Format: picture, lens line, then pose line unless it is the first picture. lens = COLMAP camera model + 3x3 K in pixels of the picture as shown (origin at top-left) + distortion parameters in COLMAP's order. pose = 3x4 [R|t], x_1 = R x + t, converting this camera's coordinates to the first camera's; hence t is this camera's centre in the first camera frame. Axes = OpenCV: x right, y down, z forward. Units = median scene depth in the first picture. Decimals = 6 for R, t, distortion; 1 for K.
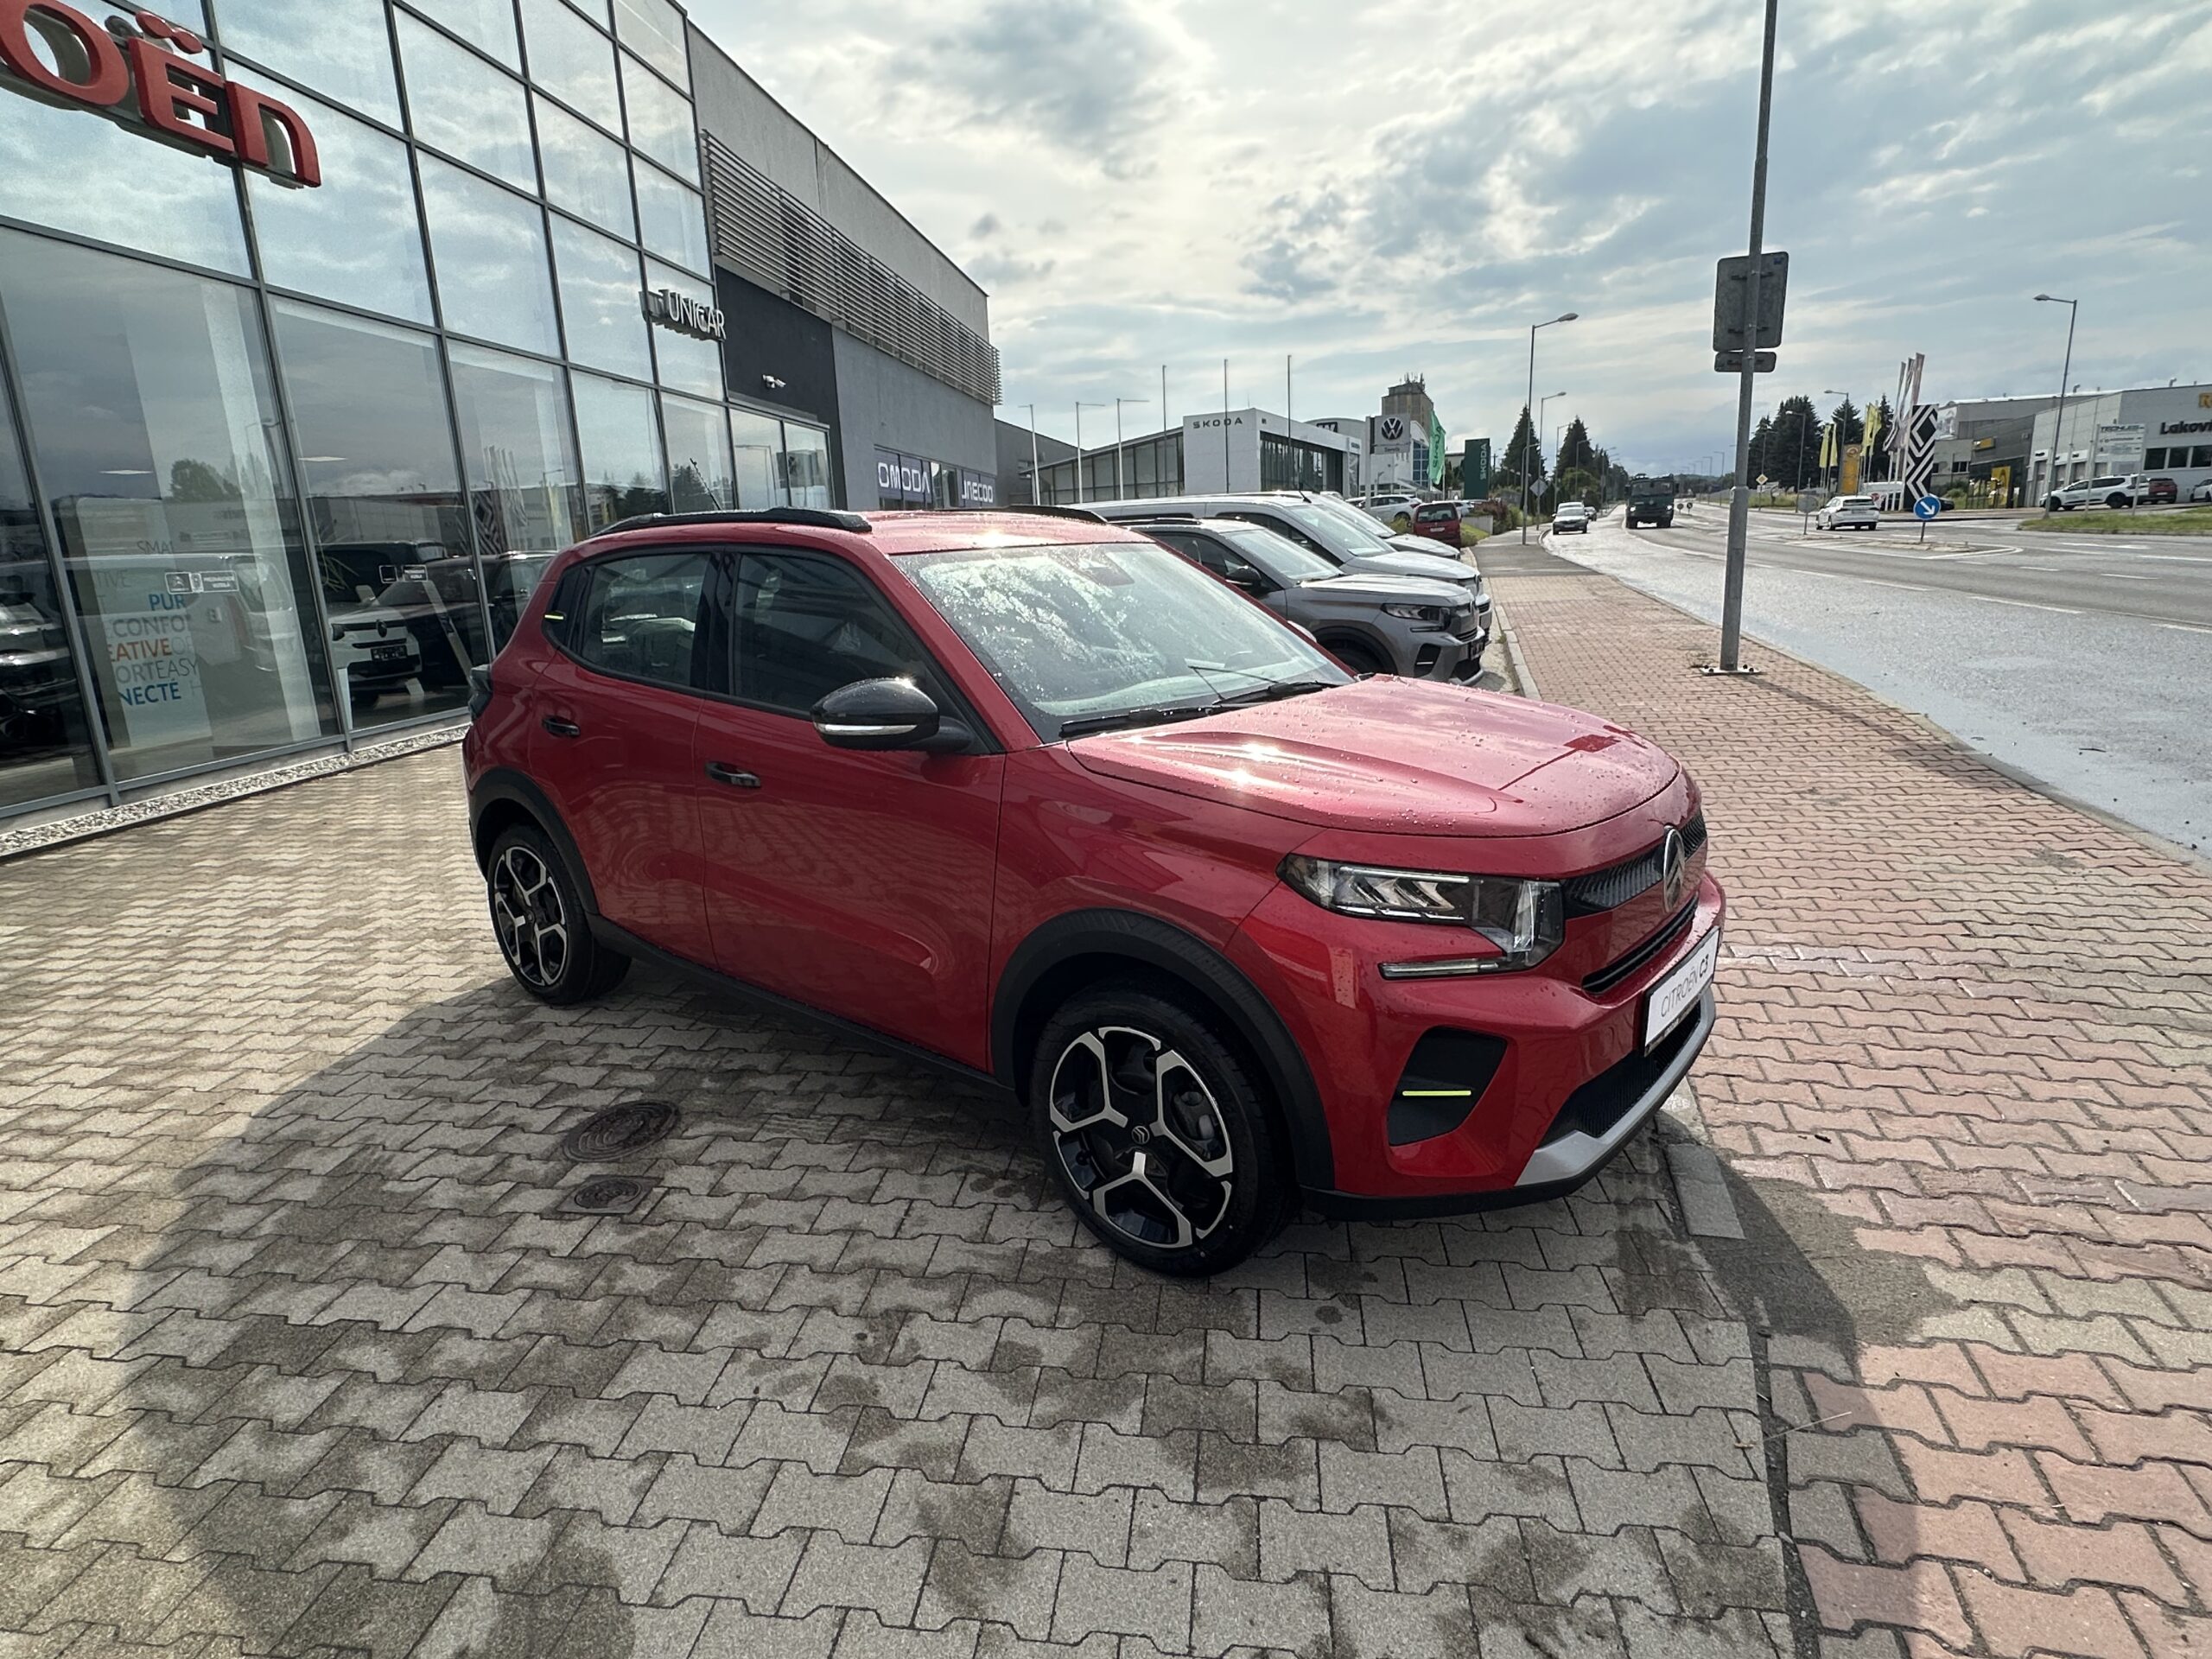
lens RADIAL K [[1235.0, 0, 1092.4], [0, 1235.0, 837.7], [0, 0, 1]] dist [0.000029, -0.000137]
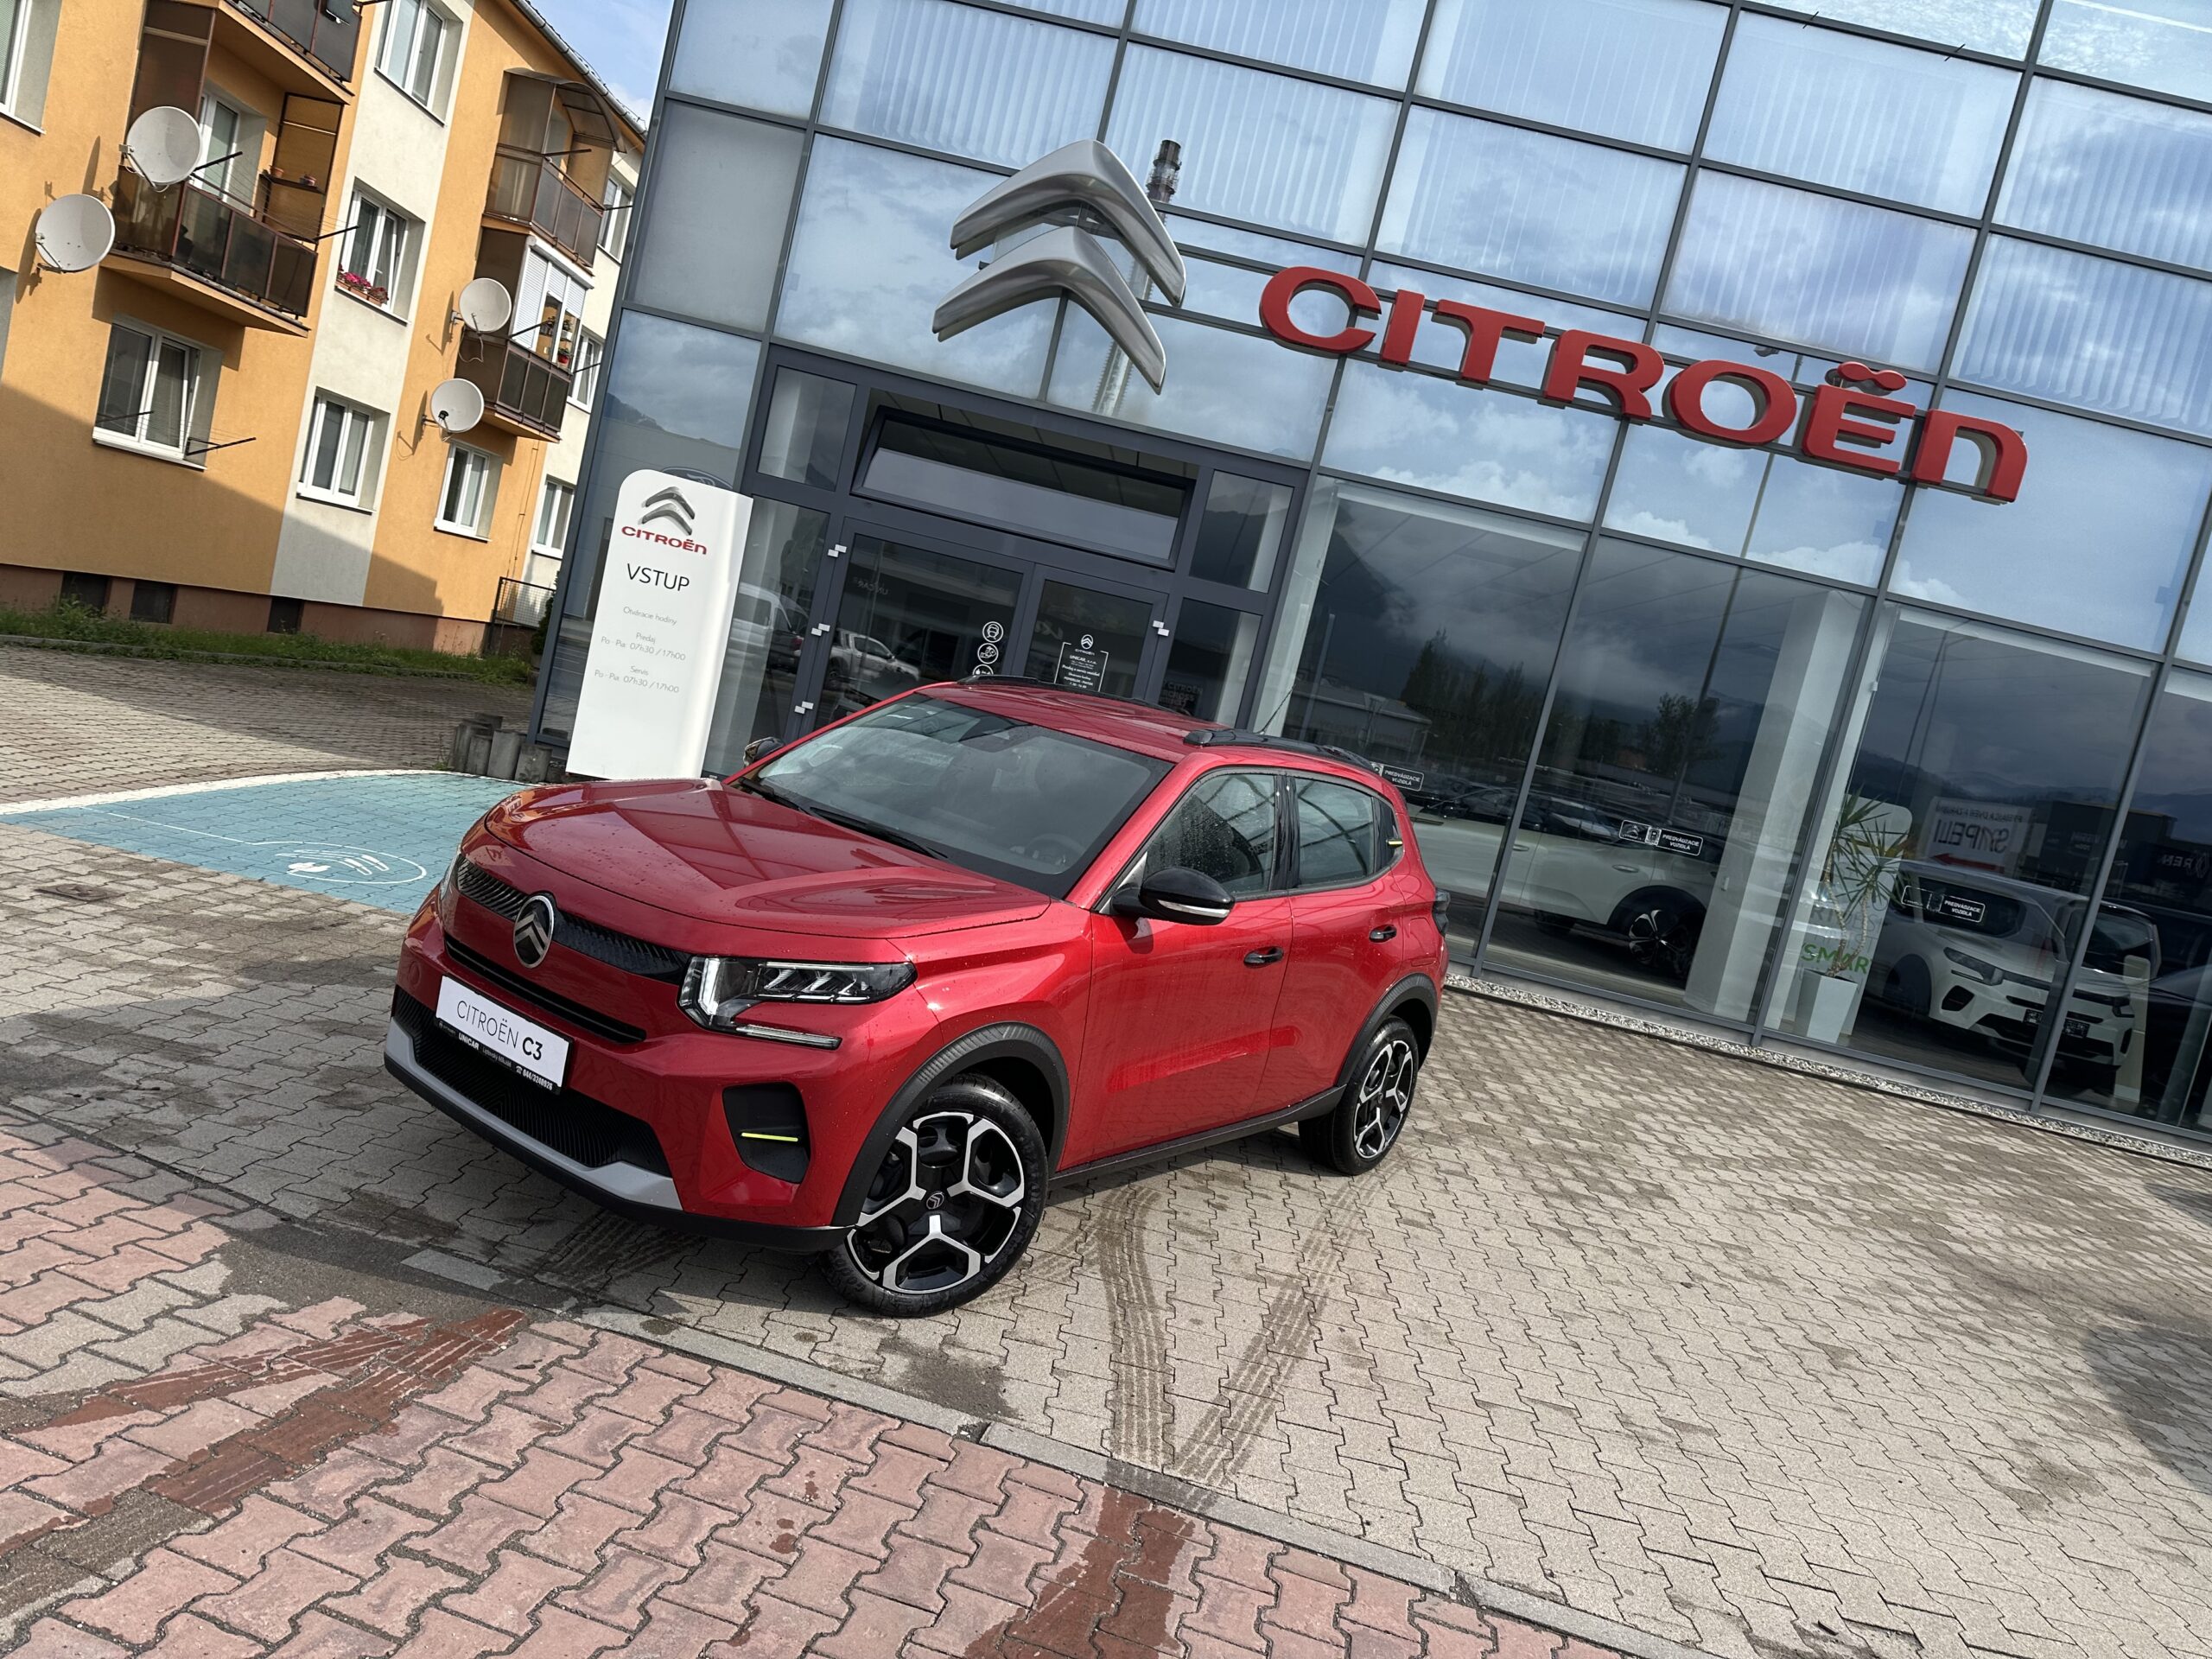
lens RADIAL K [[1555.2, 0, 1097.2], [0, 1555.2, 827.4], [0, 0, 1]] dist [0.022461, -0.033422]
pose [[0.058791, 0.151145, -0.986762, 1.365813], [-0.450384, 0.886168, 0.108903, -0.320749], [0.890897, 0.438020, 0.120171, 0.893448]]
